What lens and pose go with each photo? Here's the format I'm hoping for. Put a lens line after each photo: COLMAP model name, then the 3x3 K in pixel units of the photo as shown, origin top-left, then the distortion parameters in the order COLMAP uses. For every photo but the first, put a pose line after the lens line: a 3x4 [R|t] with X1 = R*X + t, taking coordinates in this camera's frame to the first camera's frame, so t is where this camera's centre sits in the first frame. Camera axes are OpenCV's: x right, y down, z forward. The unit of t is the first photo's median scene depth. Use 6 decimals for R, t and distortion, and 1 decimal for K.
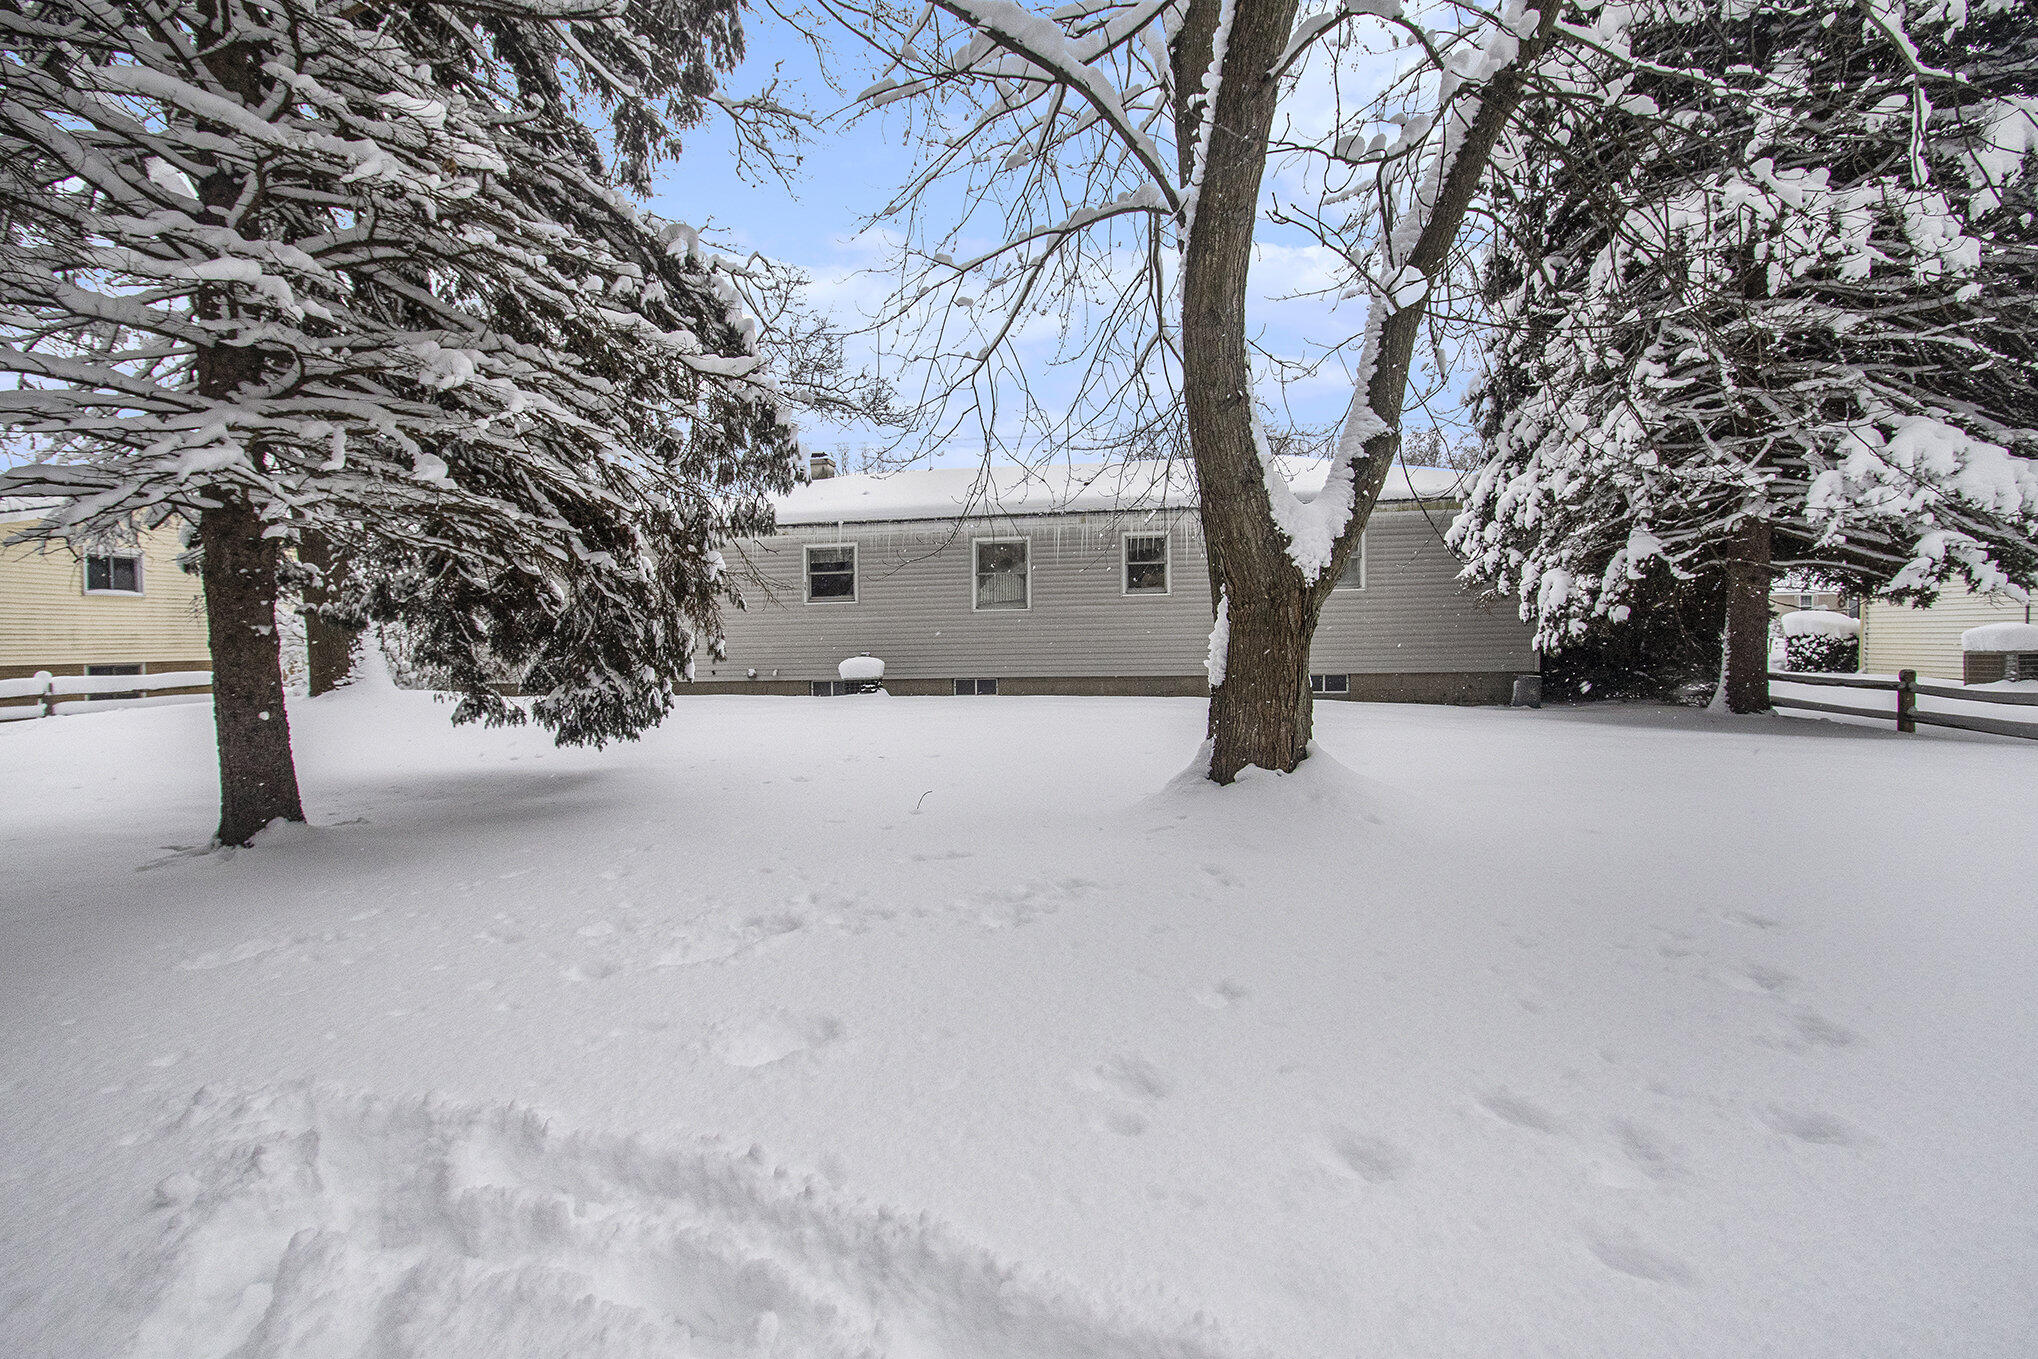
lens RADIAL K [[942.2, 0, 1082.7], [0, 942.2, 680.0], [0, 0, 1]] dist [-0.017106, 0.004786]
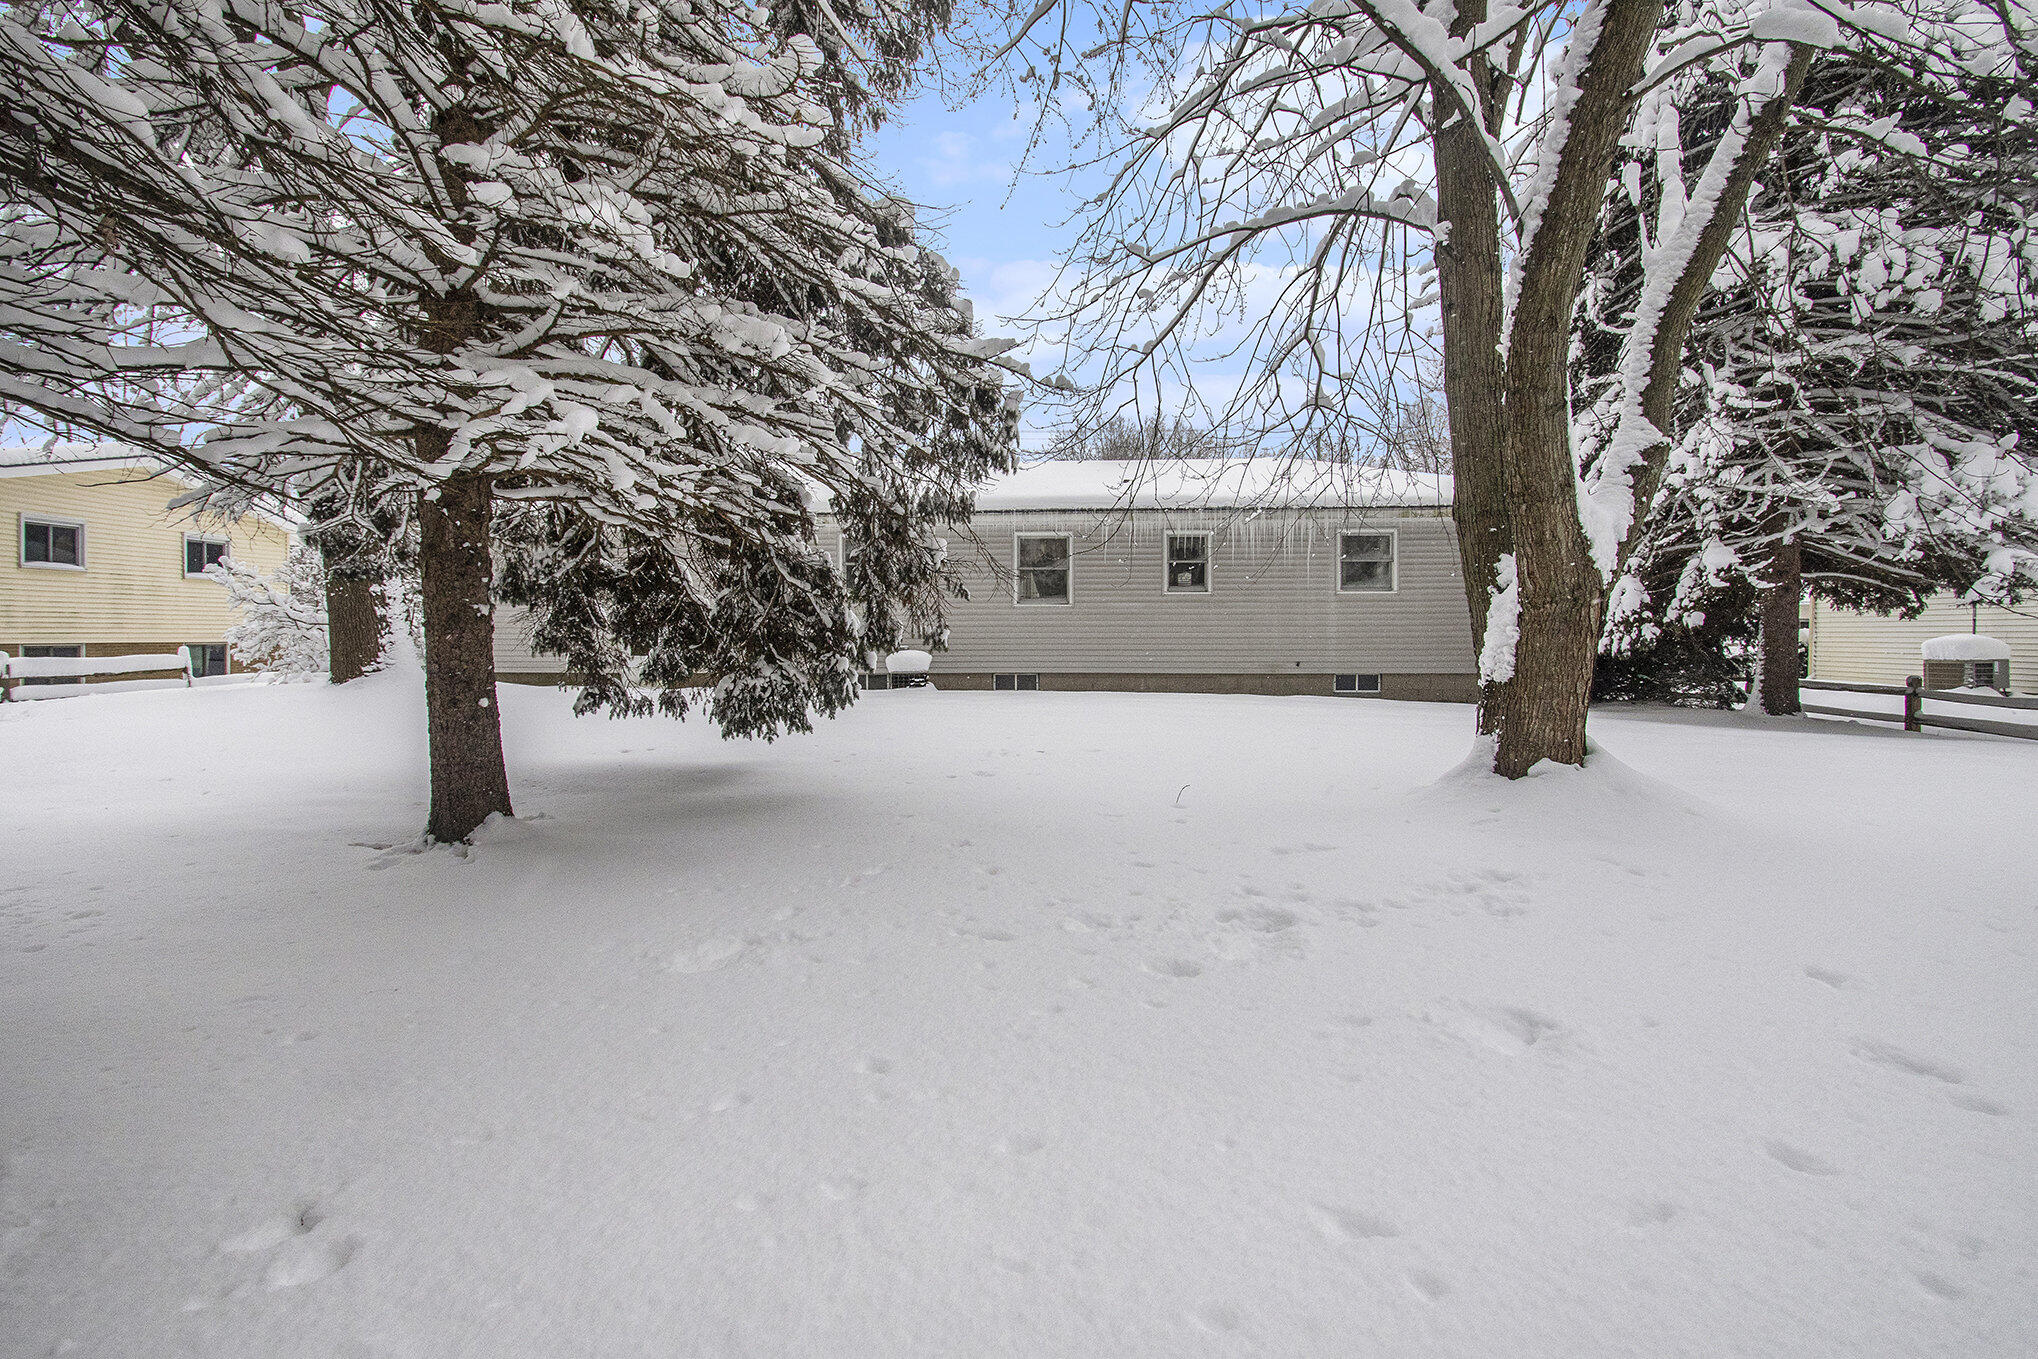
lens RADIAL K [[942.2, 0, 1020.7], [0, 942.2, 681.1], [0, 0, 1]] dist [-0.017106, 0.004786]
pose [[0.995708, 0.011975, 0.091771, -0.307552], [-0.012321, 0.999919, 0.003203, 0.005305], [-0.091725, -0.004320, 0.995775, 0.018449]]
